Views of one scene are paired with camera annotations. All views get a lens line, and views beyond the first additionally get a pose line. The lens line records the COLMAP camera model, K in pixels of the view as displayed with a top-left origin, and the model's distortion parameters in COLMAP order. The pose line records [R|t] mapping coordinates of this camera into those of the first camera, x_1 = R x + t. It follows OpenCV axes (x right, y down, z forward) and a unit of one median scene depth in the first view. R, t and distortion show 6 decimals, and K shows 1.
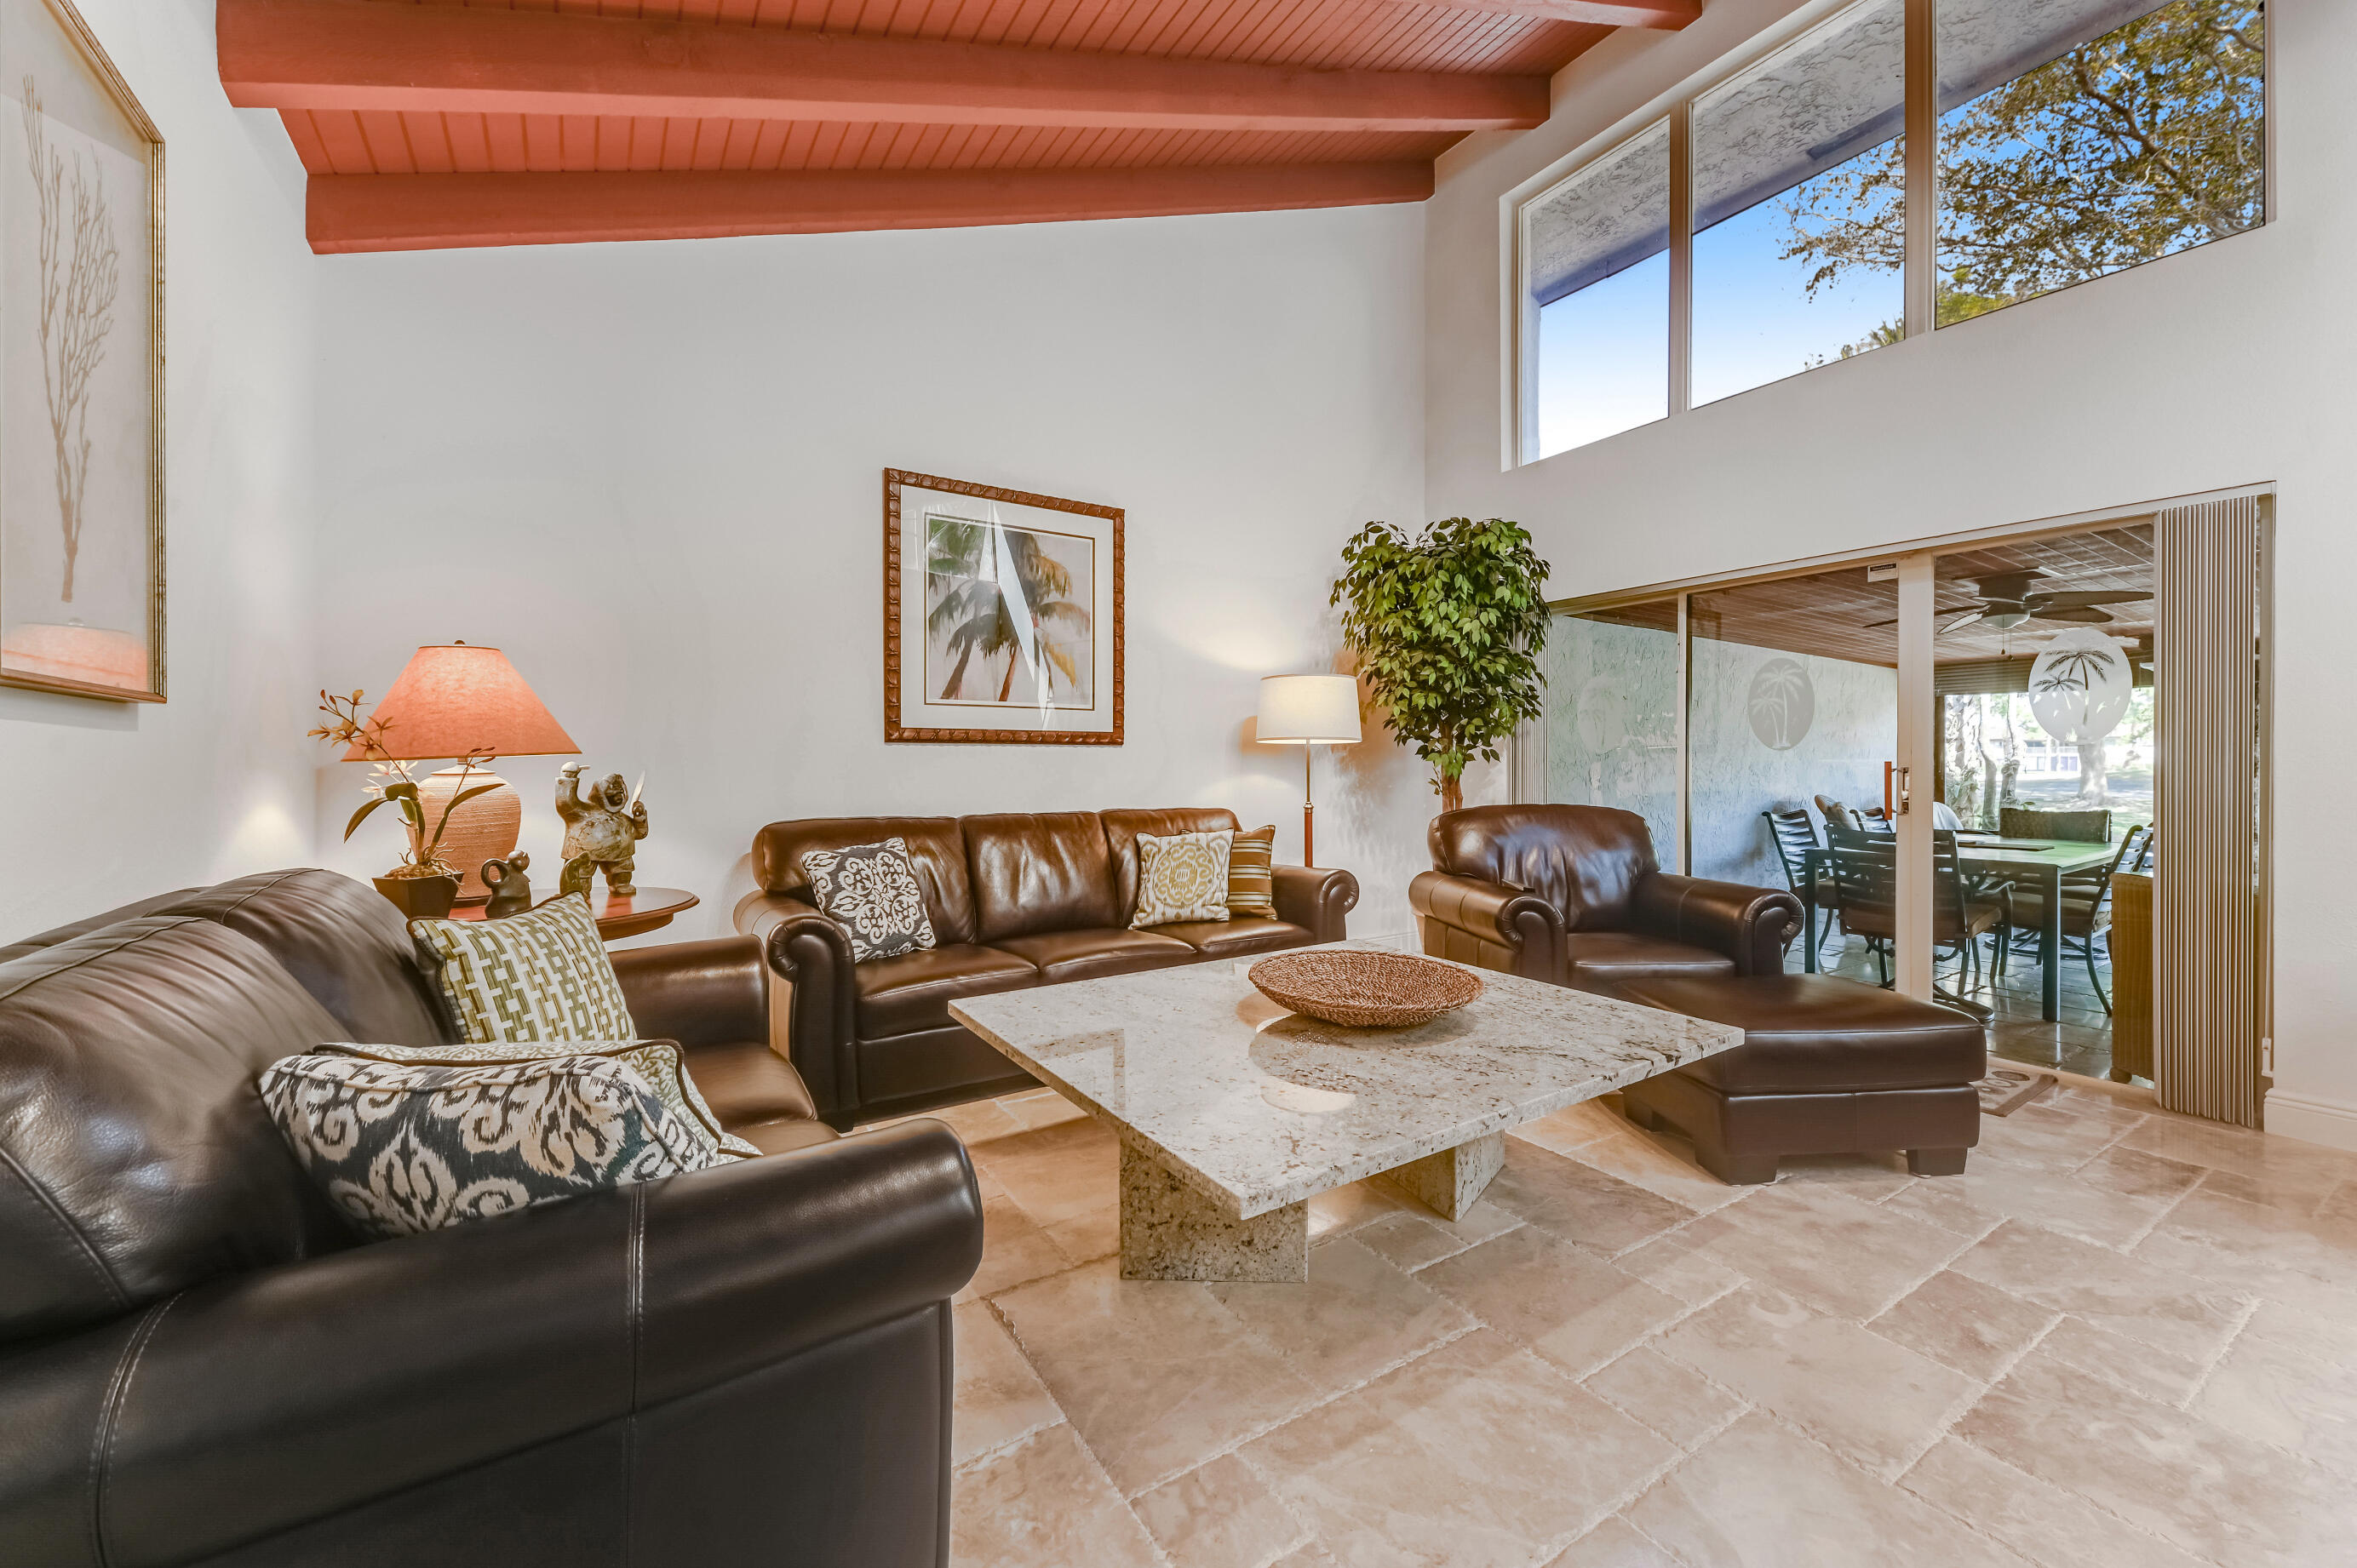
lens RADIAL K [[921.6, 0, 1198.7], [0, 921.6, 768.8], [0, 0, 1]] dist [0.008027, 0.000277]
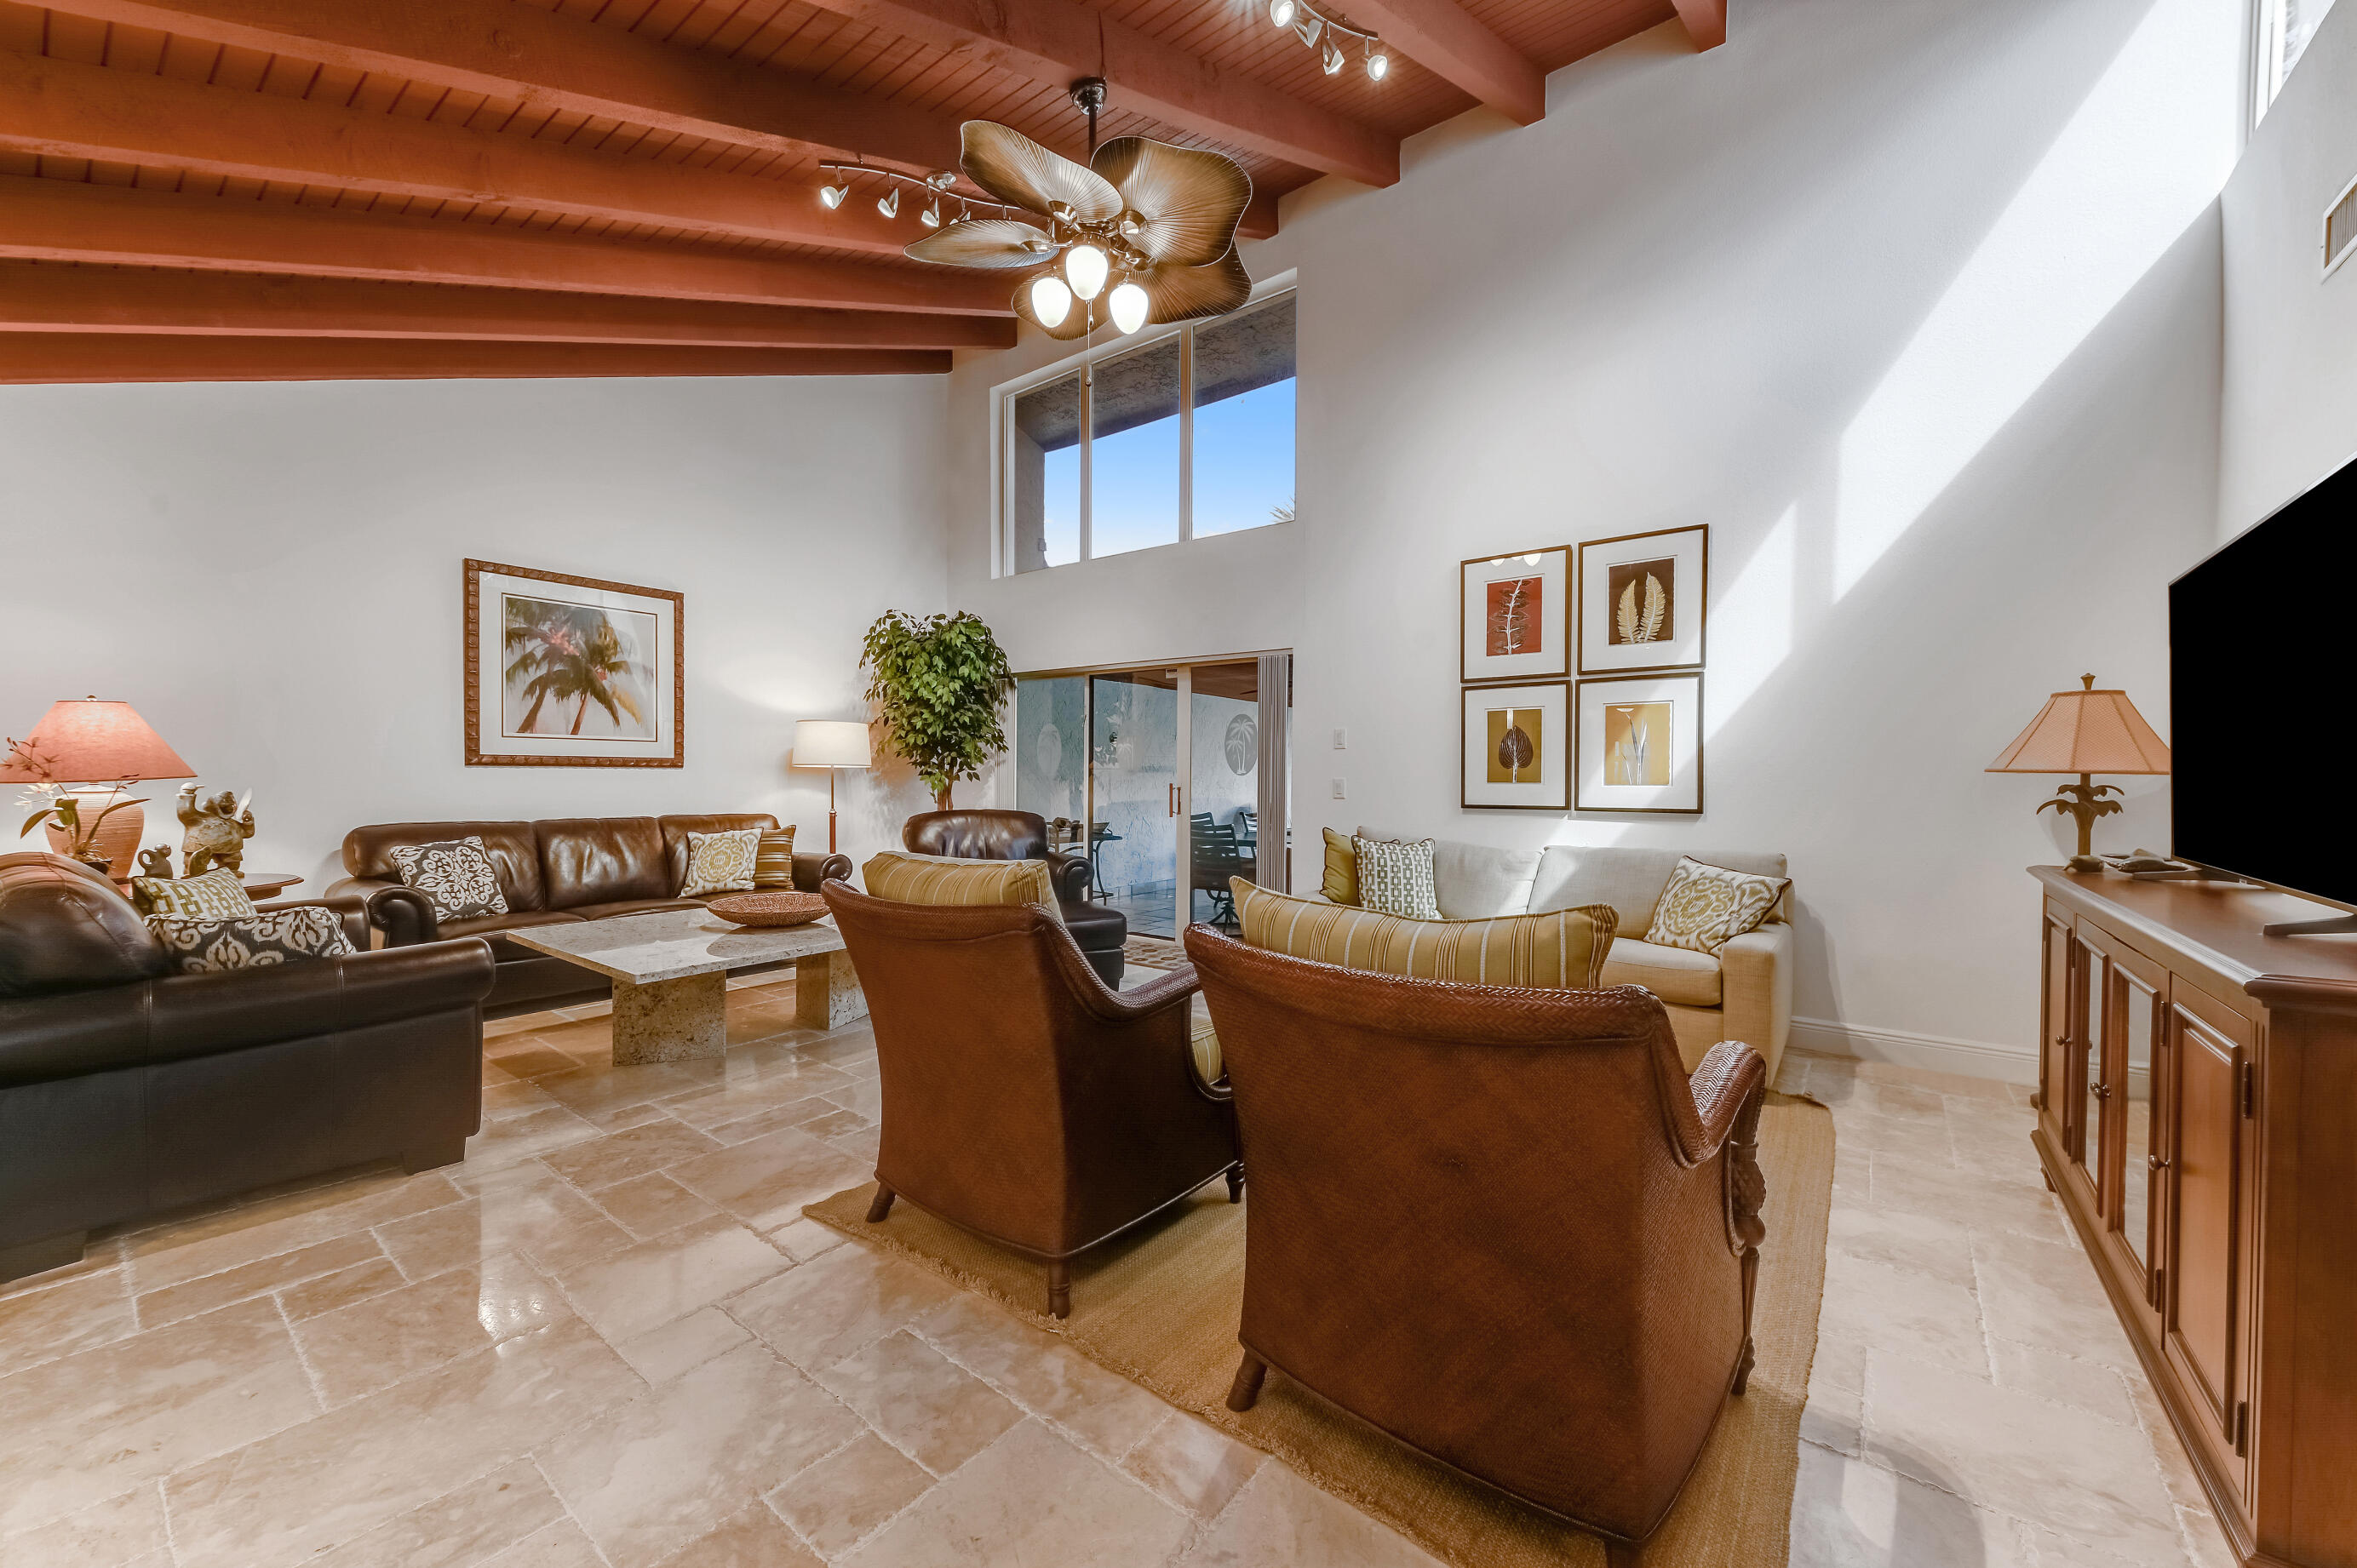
lens RADIAL K [[879.7, 0, 1192.3], [0, 879.7, 785.4], [0, 0, 1]] dist [0.008561, -0.005153]
pose [[0.939736, 0.003100, 0.341886, 0.206971], [-0.006357, 0.999944, 0.008406, -0.017276], [-0.341840, -0.010073, 0.939704, -0.546297]]
